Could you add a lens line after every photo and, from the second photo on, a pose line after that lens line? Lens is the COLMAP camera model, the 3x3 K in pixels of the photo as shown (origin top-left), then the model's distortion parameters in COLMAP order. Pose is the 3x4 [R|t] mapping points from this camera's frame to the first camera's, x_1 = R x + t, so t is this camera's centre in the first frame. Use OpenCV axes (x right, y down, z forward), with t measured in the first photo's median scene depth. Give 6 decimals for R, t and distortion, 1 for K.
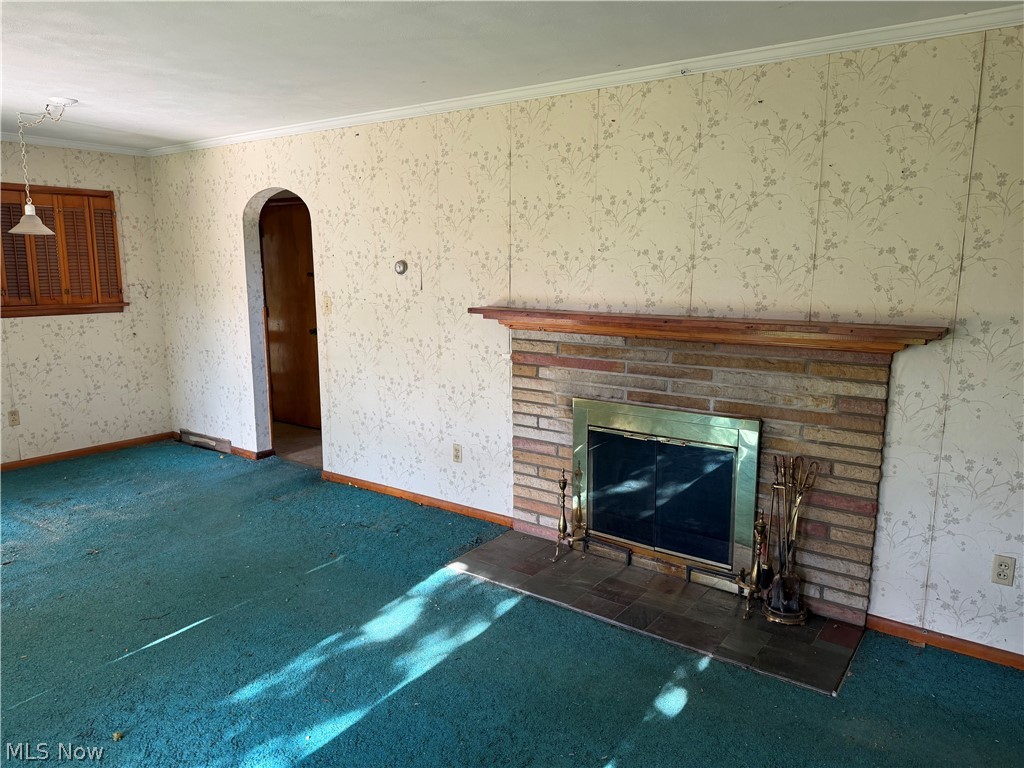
lens RADIAL K [[731.6, 0, 512.0], [0, 731.6, 384.0], [0, 0, 1]] dist [0.240069, -0.000330]
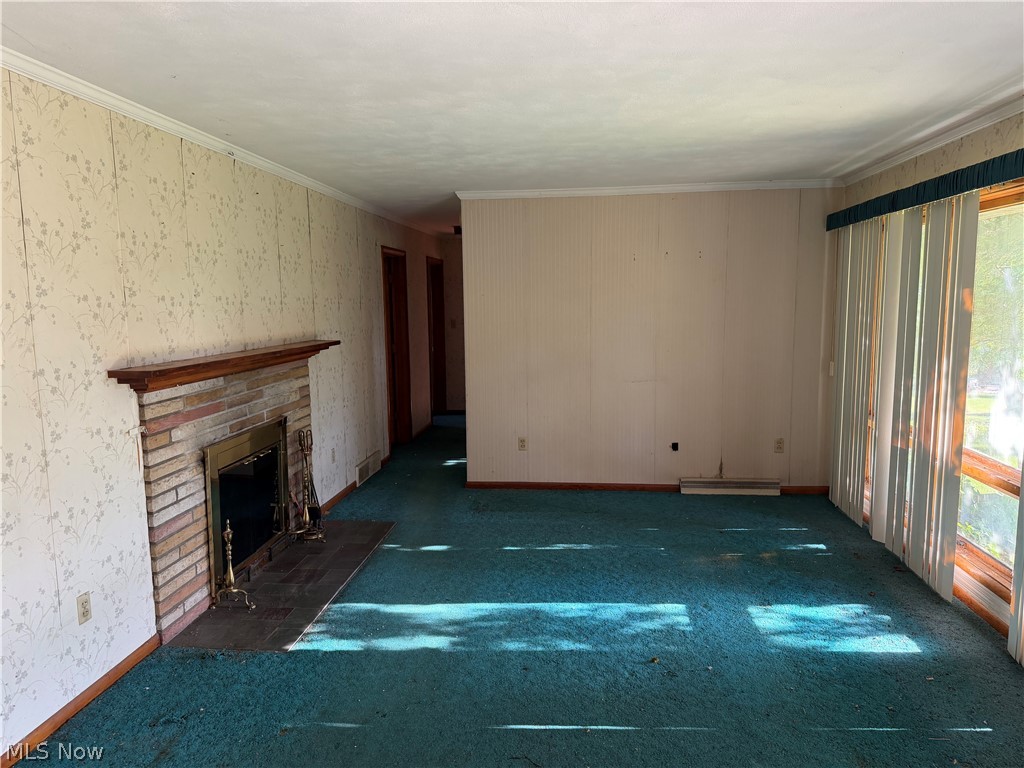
lens RADIAL K [[731.6, 0, 512.0], [0, 731.6, 384.0], [0, 0, 1]] dist [0.240069, -0.000330]
pose [[-0.492910, -0.106691, 0.863514, -0.919347], [0.152419, 0.966519, 0.206422, -0.198099], [-0.856626, 0.233364, -0.460145, 1.053920]]
